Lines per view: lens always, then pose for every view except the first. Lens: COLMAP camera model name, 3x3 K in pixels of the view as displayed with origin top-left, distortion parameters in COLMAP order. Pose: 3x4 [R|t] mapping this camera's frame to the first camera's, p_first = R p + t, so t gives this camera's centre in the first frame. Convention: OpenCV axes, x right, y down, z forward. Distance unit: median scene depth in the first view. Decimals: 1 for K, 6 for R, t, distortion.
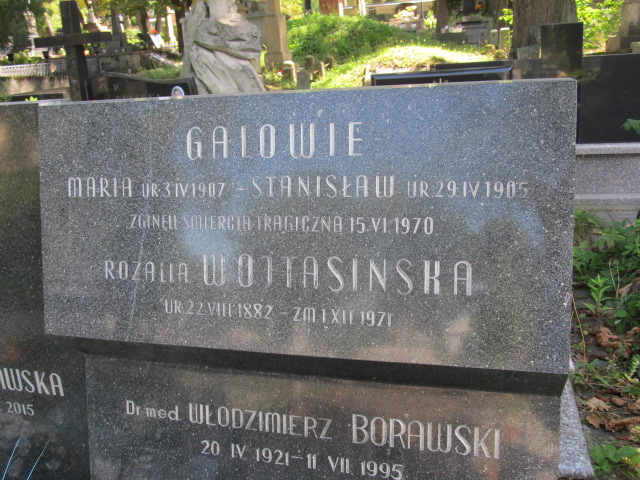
lens RADIAL K [[632.4, 0, 316.6], [0, 632.4, 239.5], [0, 0, 1]] dist [-0.066471, 0.000000]
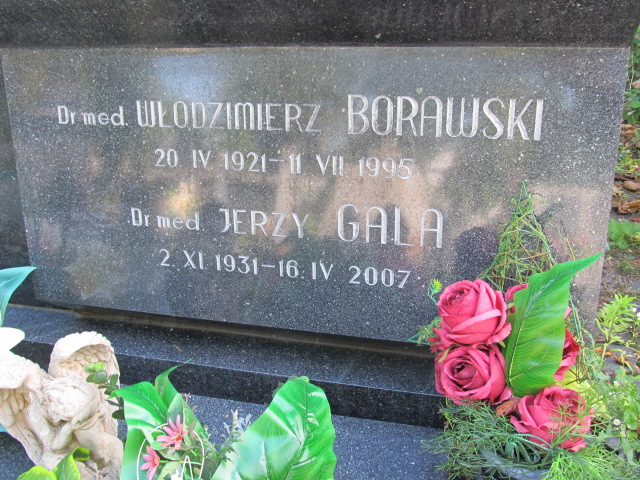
lens RADIAL K [[632.4, 0, 323.2], [0, 632.4, 240.2], [0, 0, 1]] dist [-0.066471, 0.000000]
pose [[0.999377, -0.008476, 0.034269, -0.000650], [0.000657, 0.975042, 0.222020, 0.272976], [-0.035296, -0.221859, 0.974440, 0.212863]]
